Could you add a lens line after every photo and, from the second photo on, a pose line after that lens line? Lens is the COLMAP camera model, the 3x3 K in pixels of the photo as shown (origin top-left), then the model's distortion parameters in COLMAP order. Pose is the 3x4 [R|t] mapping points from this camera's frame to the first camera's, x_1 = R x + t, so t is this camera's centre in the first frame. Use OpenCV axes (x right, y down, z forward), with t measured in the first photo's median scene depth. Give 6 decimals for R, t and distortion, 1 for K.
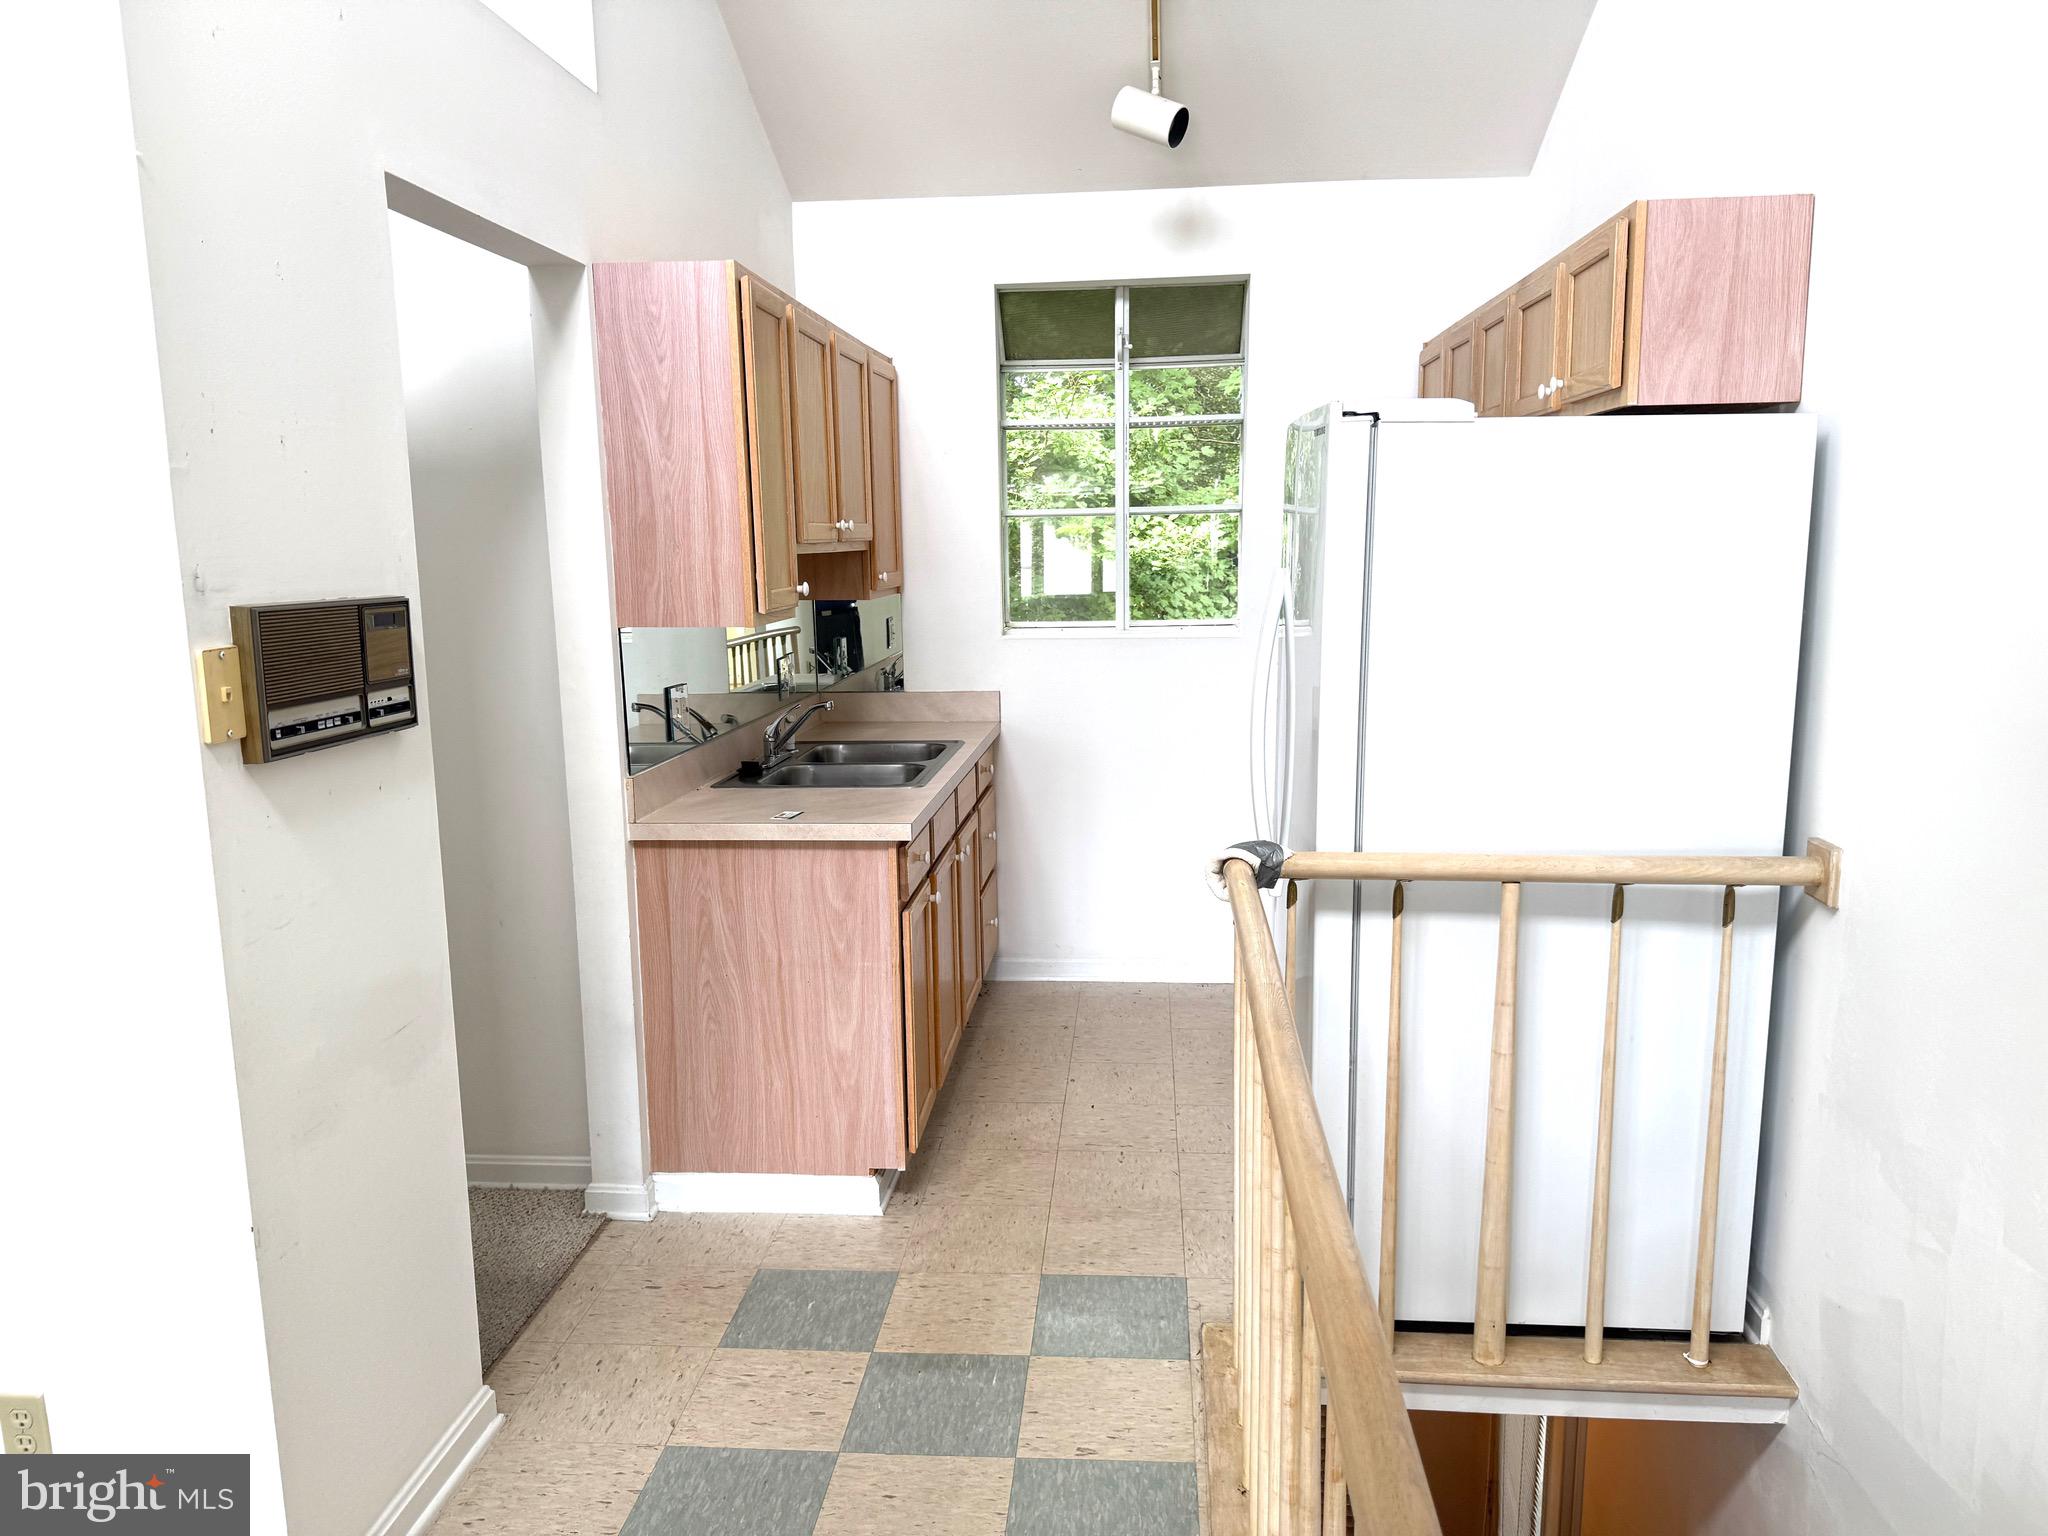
lens RADIAL K [[1428.2, 0, 1025.1], [0, 1428.2, 758.7], [0, 0, 1]] dist [0.041734, -0.053877]
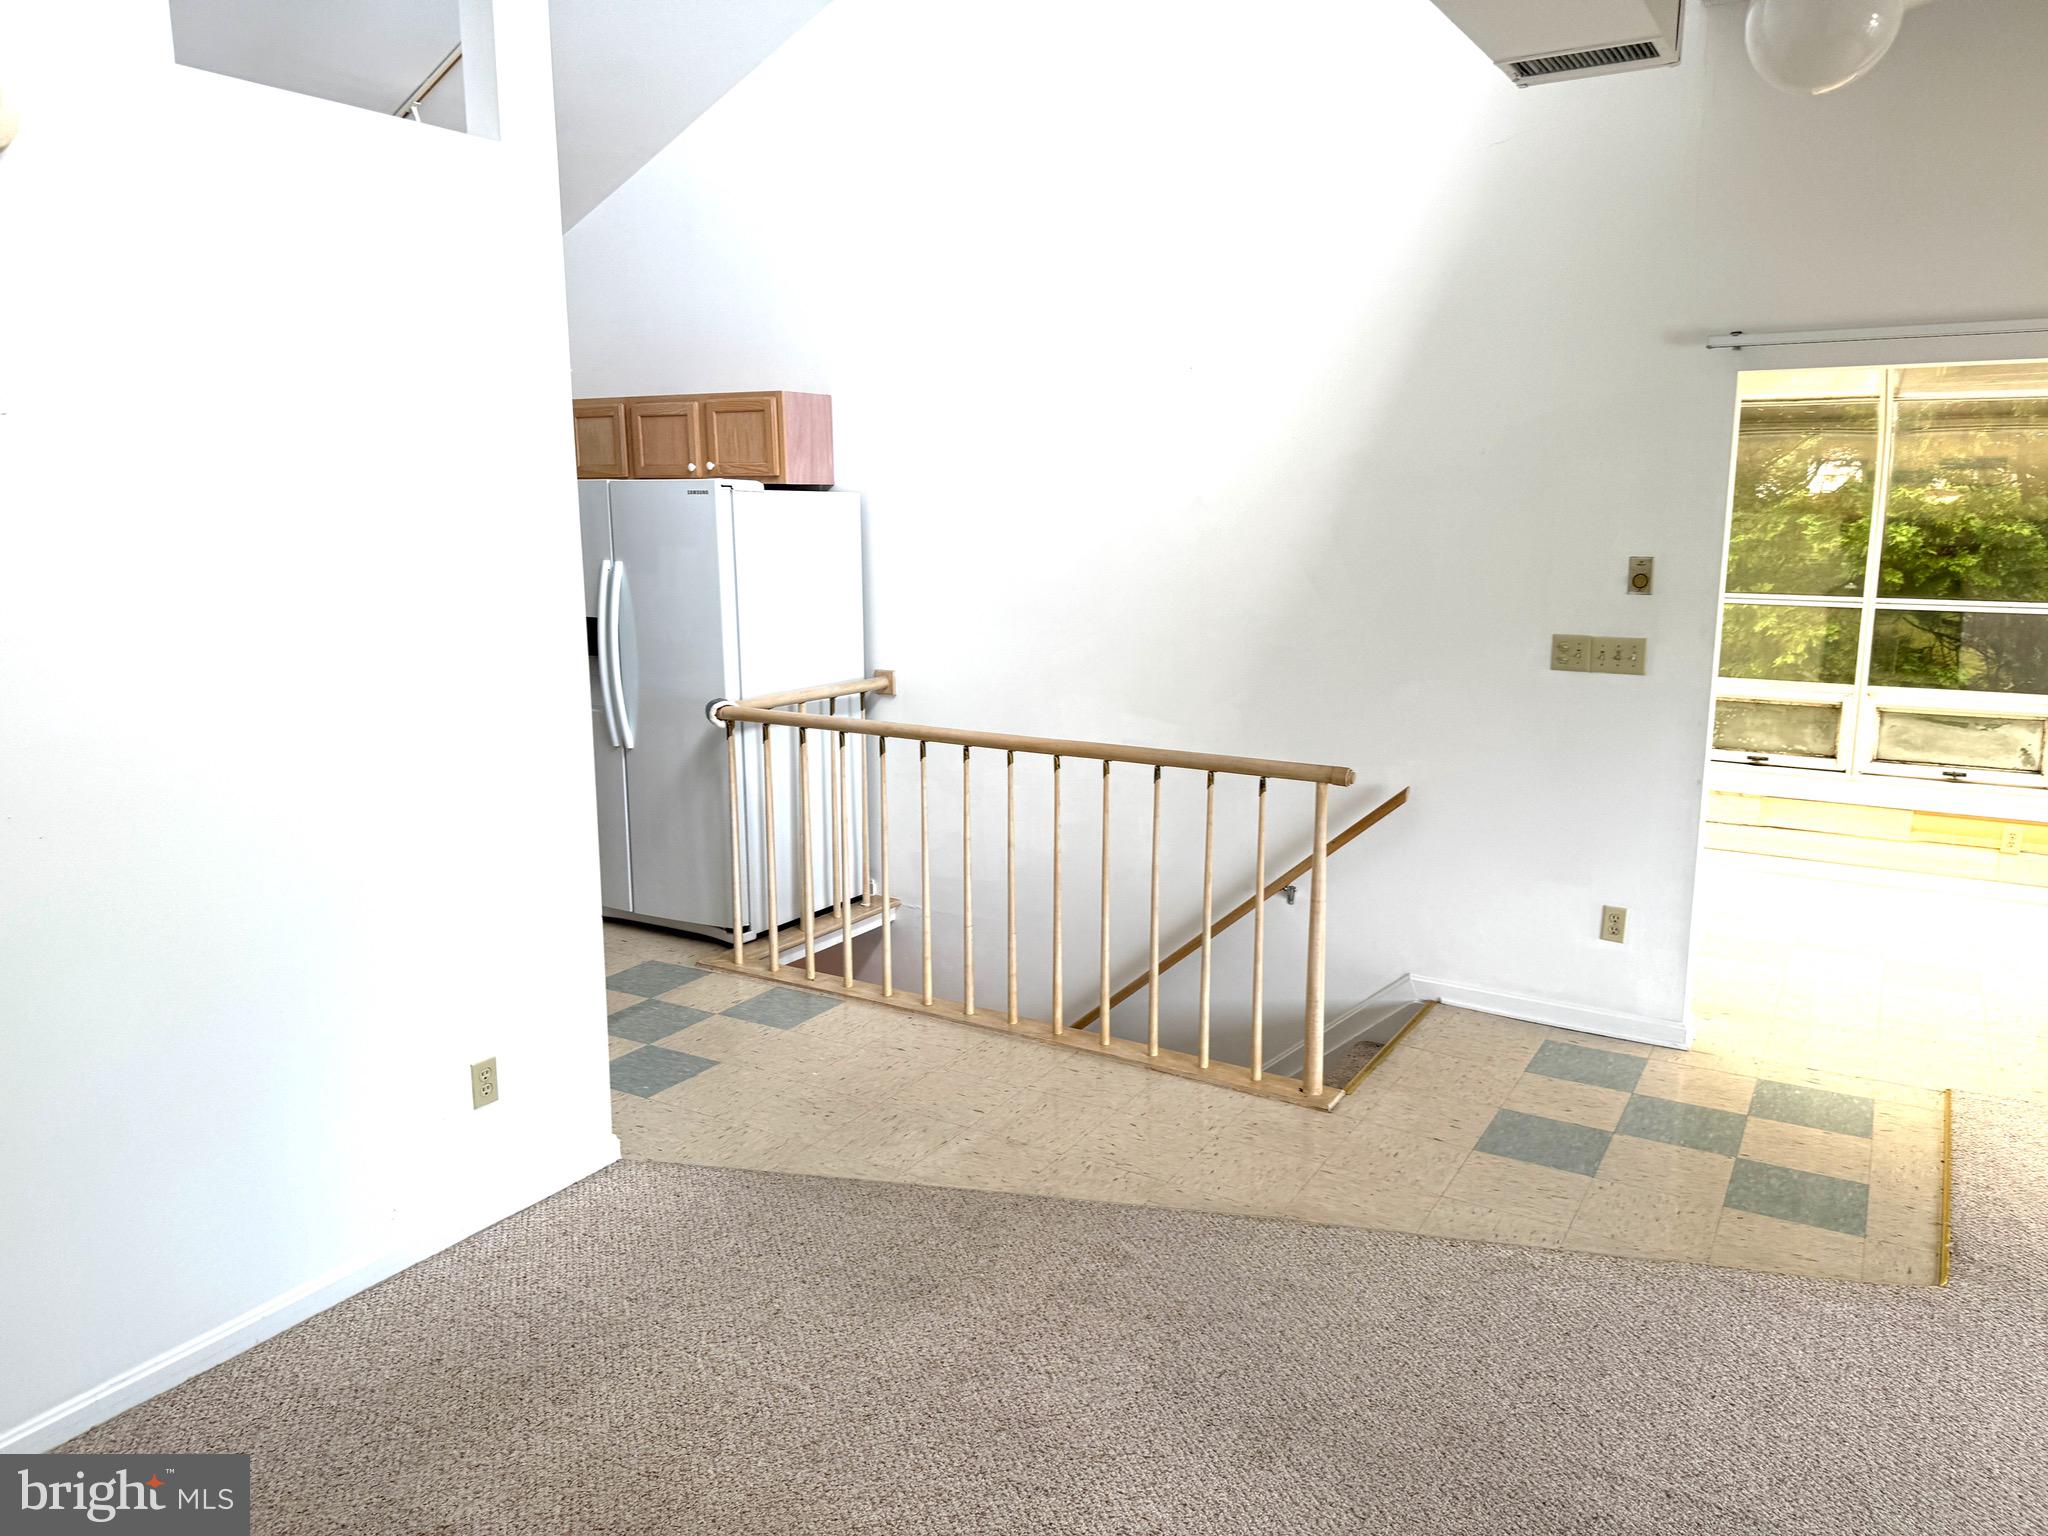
lens RADIAL K [[1450.1, 0, 1026.7], [0, 1450.1, 763.8], [0, 0, 1]] dist [0.002595, -0.008155]
pose [[0.443711, -0.145656, 0.884254, -1.196626], [0.132520, 0.986520, 0.096004, 0.008262], [-0.886318, 0.074583, 0.457032, -0.248691]]
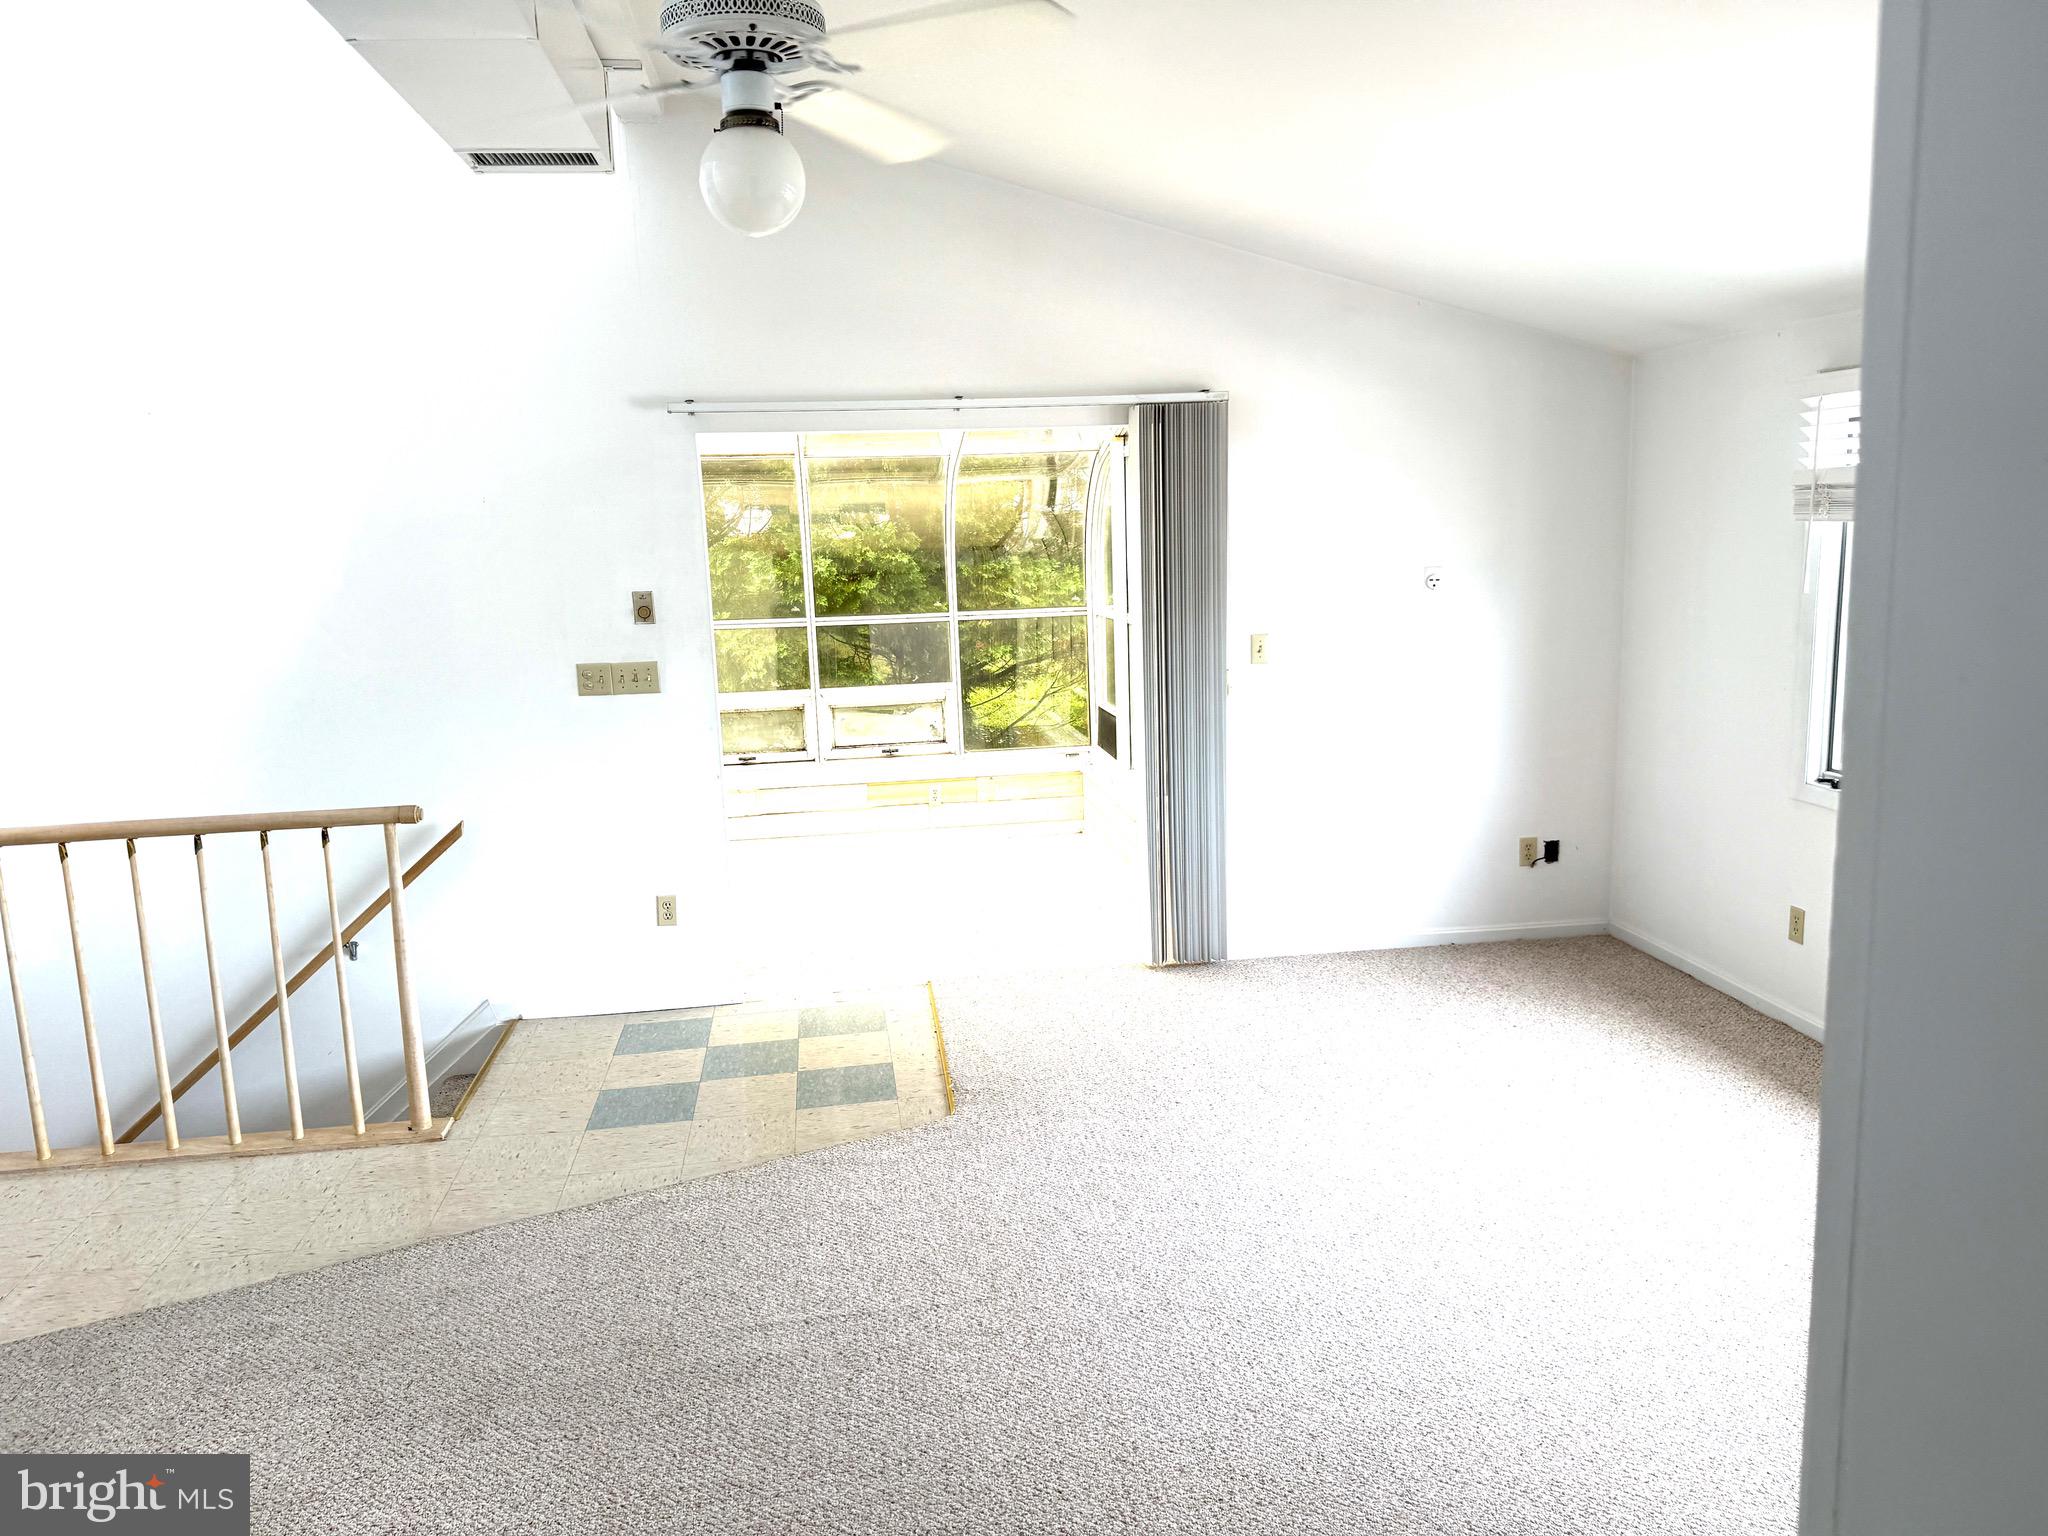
lens RADIAL K [[1443.2, 0, 1025.8], [0, 1443.2, 764.4], [0, 0, 1]] dist [0.002589, -0.104765]
pose [[-0.227260, -0.133494, 0.964641, -1.341865], [0.181952, 0.967296, 0.176727, 0.004301], [-0.956685, 0.215682, -0.195538, -0.200985]]
